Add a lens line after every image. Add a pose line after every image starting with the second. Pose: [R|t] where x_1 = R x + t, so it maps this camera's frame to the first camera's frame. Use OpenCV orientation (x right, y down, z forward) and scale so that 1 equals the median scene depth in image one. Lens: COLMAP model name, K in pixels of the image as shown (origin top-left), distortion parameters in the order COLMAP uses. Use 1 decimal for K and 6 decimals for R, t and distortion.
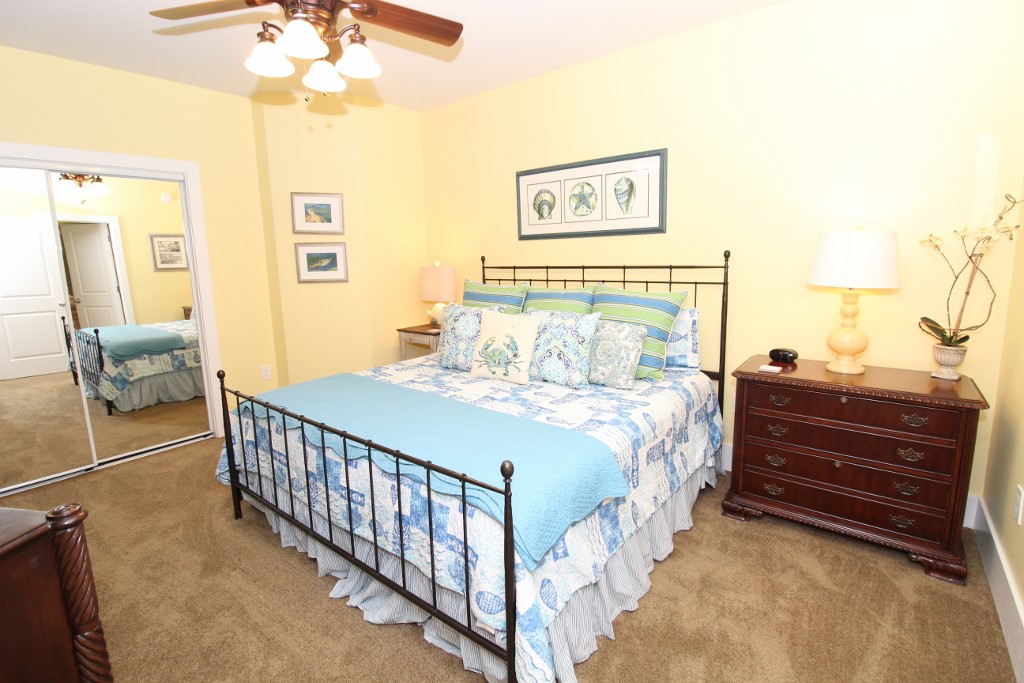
lens RADIAL K [[472.1, 0, 510.6], [0, 472.1, 326.2], [0, 0, 1]] dist [-0.001496, -0.010945]
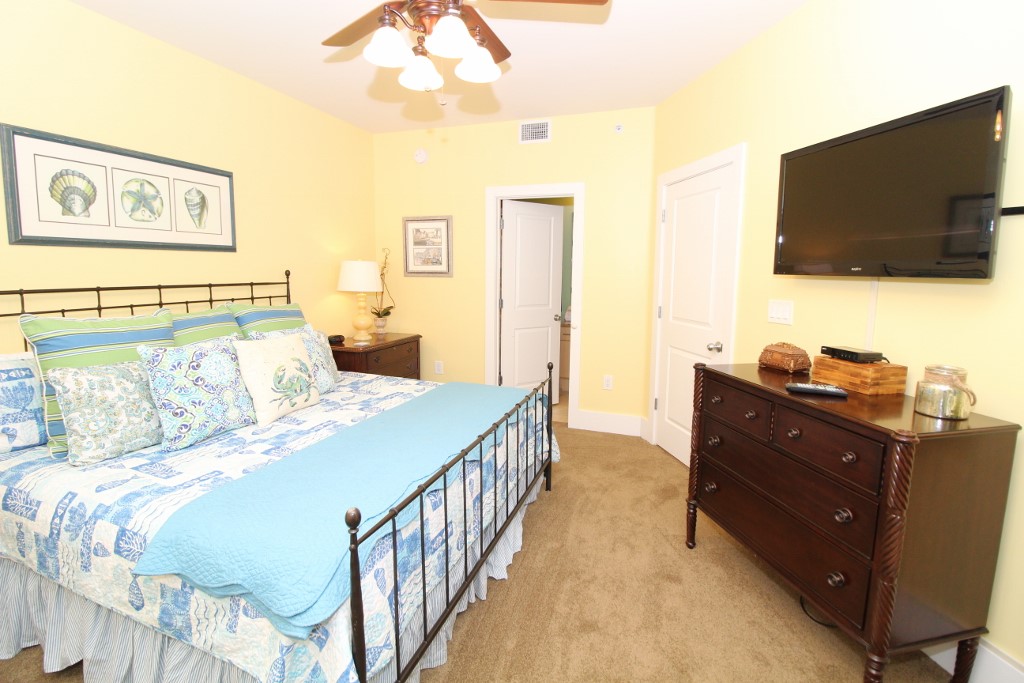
lens RADIAL K [[472.1, 0, 510.6], [0, 472.1, 326.2], [0, 0, 1]] dist [-0.001496, -0.010945]
pose [[-0.326547, -0.090413, 0.940847, -0.829639], [0.143097, 0.979211, 0.143766, -0.094597], [-0.934286, 0.181578, -0.306821, 0.742180]]
